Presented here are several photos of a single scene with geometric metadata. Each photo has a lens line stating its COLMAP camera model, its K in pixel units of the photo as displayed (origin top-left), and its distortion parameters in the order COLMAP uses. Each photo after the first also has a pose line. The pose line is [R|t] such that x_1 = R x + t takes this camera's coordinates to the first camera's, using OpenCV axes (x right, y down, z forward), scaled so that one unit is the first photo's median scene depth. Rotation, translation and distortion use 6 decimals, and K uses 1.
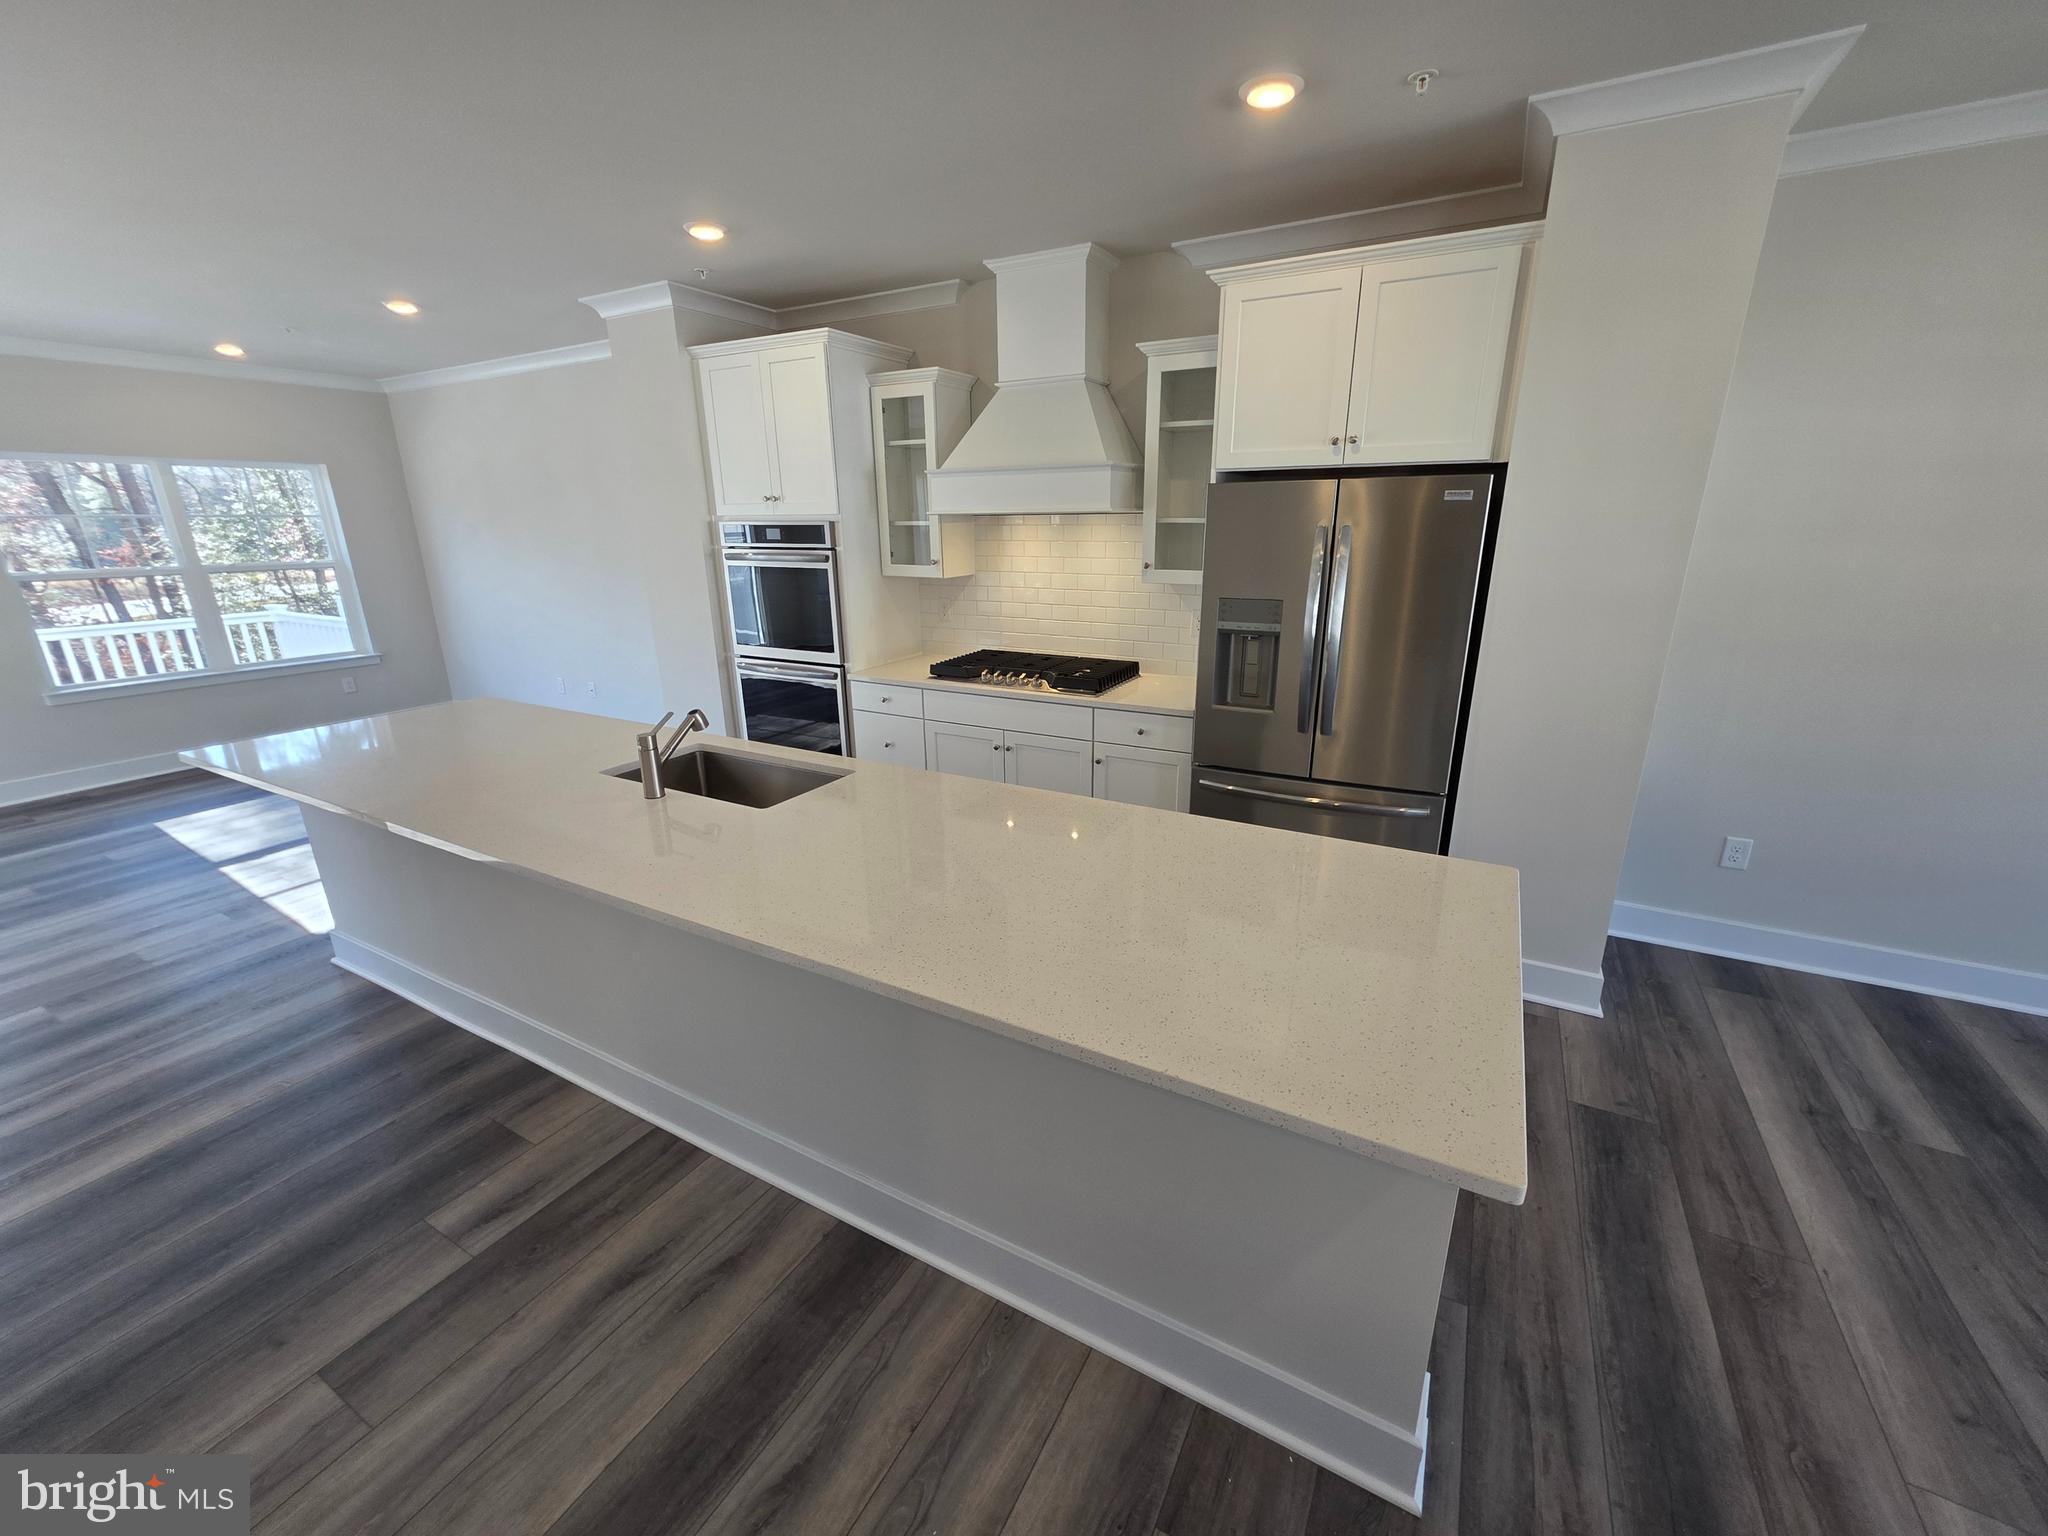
lens RADIAL K [[826.5, 0, 1026.3], [0, 826.5, 772.1], [0, 0, 1]] dist [0.003727, 0.000209]
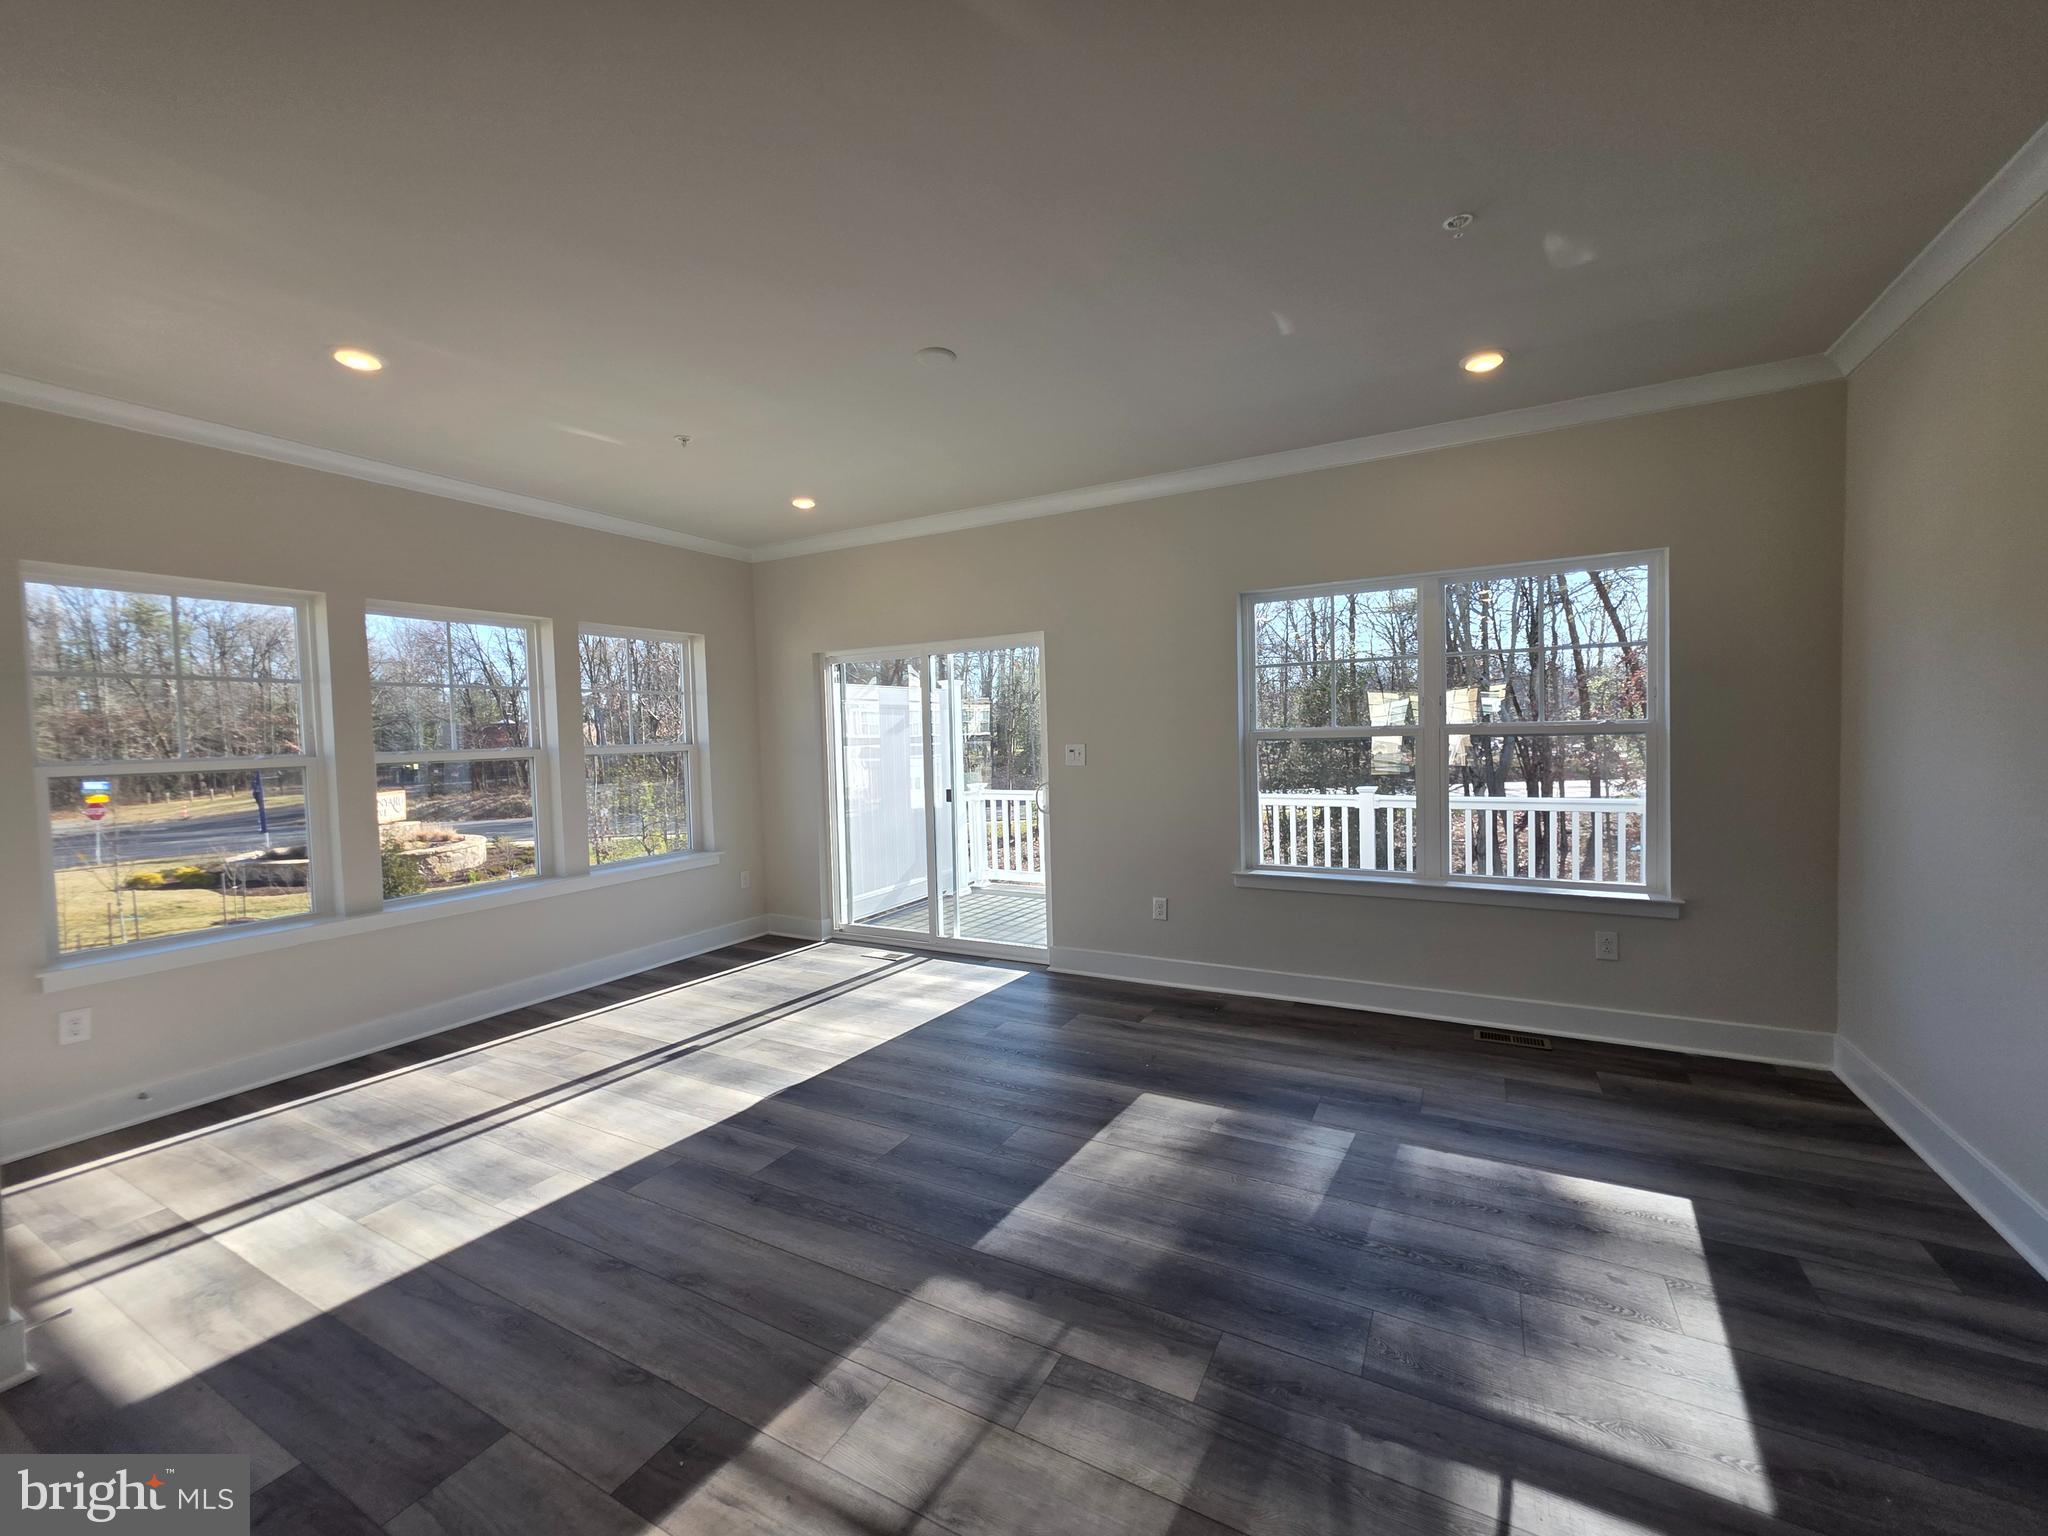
lens RADIAL K [[826.5, 0, 1026.3], [0, 826.5, 772.1], [0, 0, 1]] dist [0.003727, 0.000209]
pose [[0.015449, 0.061131, -0.998010, -0.549728], [-0.269594, 0.961418, 0.054716, -0.264430], [0.962850, 0.268213, 0.031334, 1.103583]]
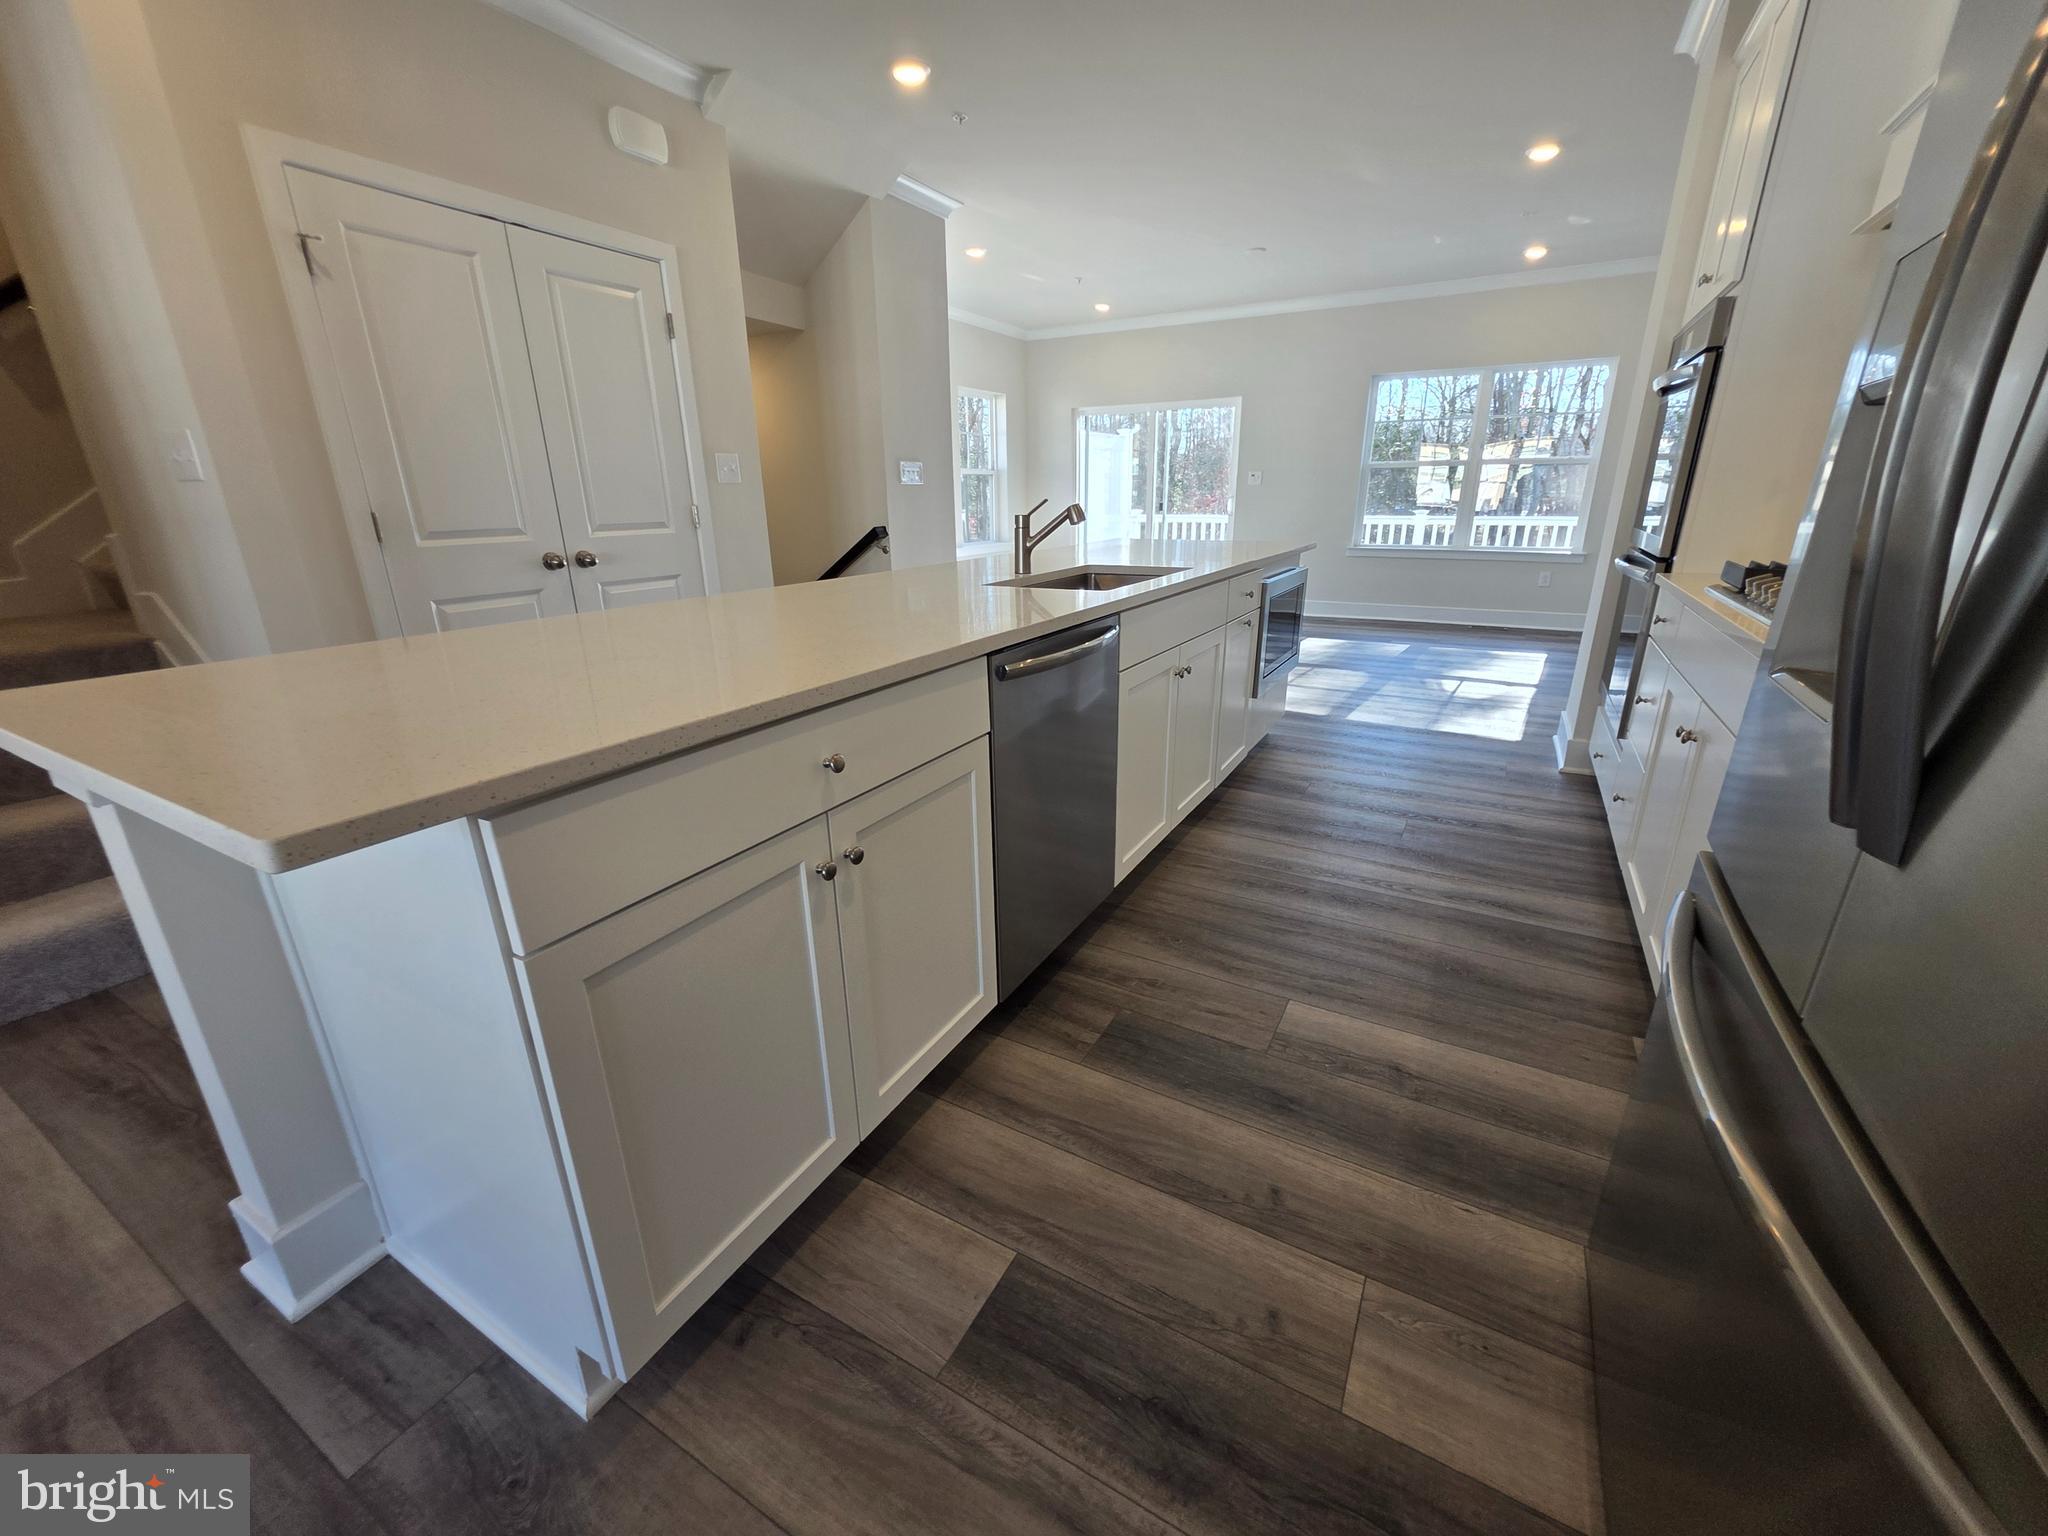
lens RADIAL K [[817.9, 0, 1023.9], [0, 817.9, 769.4], [0, 0, 1]] dist [0.001702, 0.000180]
pose [[-0.005687, 0.332108, -0.943224, 0.453402], [-0.285361, 0.903479, 0.319835, -0.057748], [0.958403, 0.270978, 0.089632, 0.637280]]
